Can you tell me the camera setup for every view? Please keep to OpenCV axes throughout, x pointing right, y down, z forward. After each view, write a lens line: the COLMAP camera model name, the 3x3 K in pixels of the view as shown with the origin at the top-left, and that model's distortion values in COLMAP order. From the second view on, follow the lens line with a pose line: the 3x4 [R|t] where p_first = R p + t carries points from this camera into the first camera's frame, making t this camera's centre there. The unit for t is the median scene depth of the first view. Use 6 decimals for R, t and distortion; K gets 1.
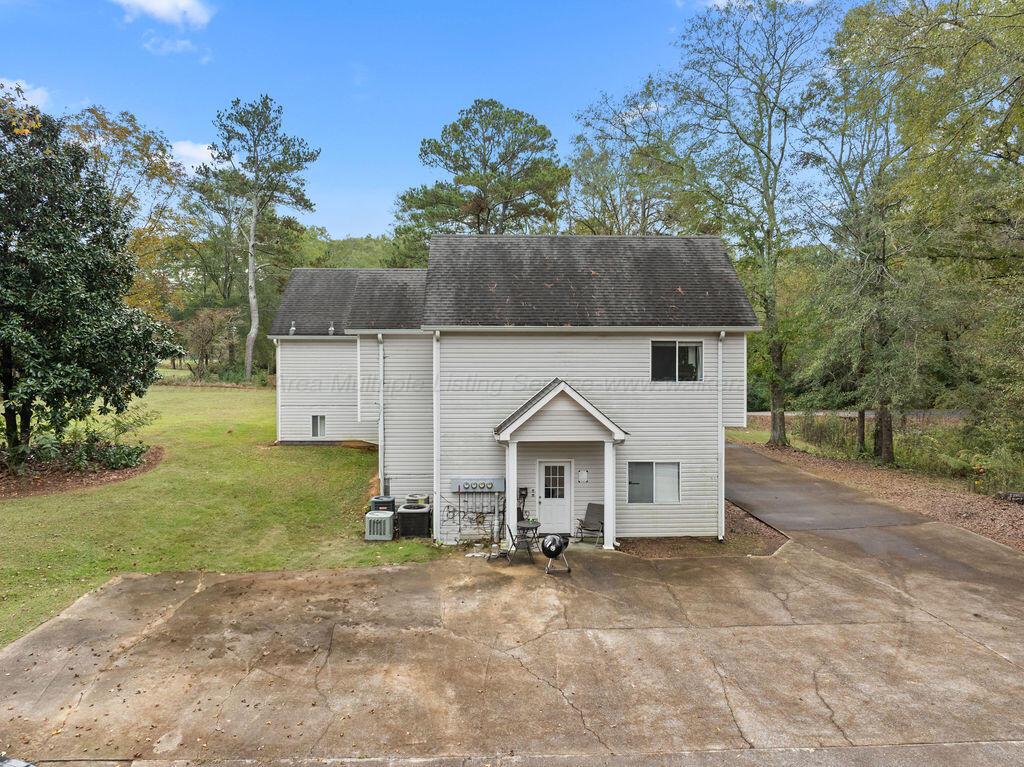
lens RADIAL K [[735.7, 0, 512.0], [0, 735.7, 383.5], [0, 0, 1]] dist [-0.002152, -0.001199]
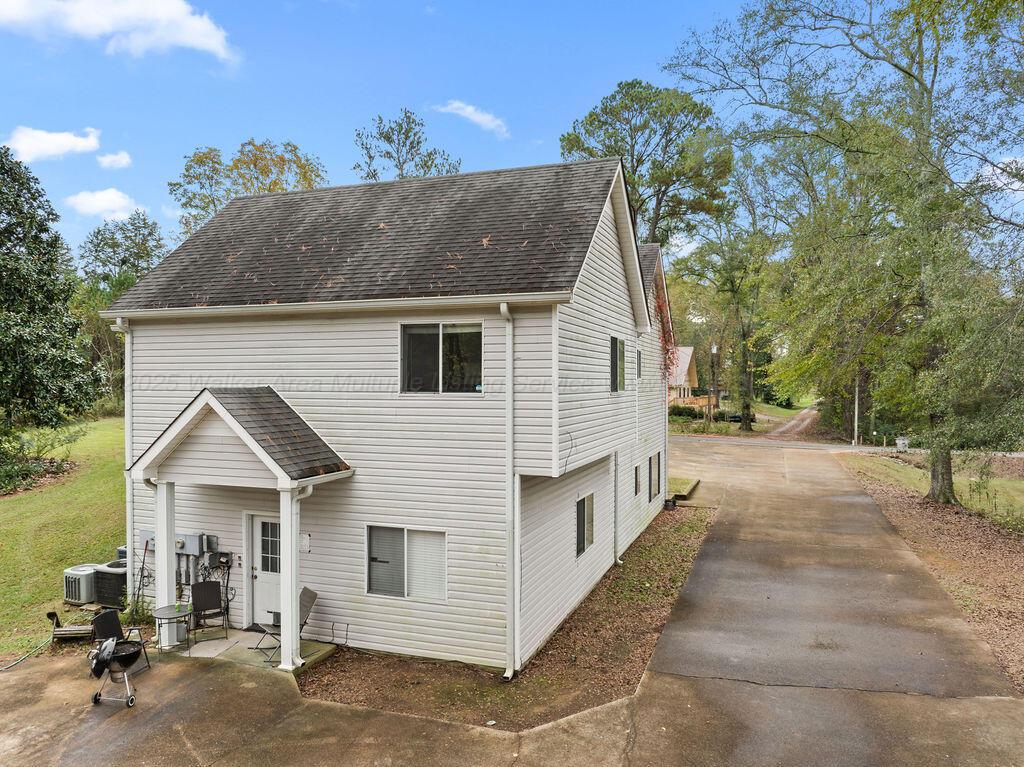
lens RADIAL K [[739.9, 0, 512.0], [0, 739.9, 383.5], [0, 0, 1]] dist [-0.041284, -0.000335]
pose [[0.930030, 0.002732, -0.367473, 0.492389], [-0.015306, 0.999393, -0.031306, 0.007288], [0.367164, 0.034740, 0.929507, 0.474929]]
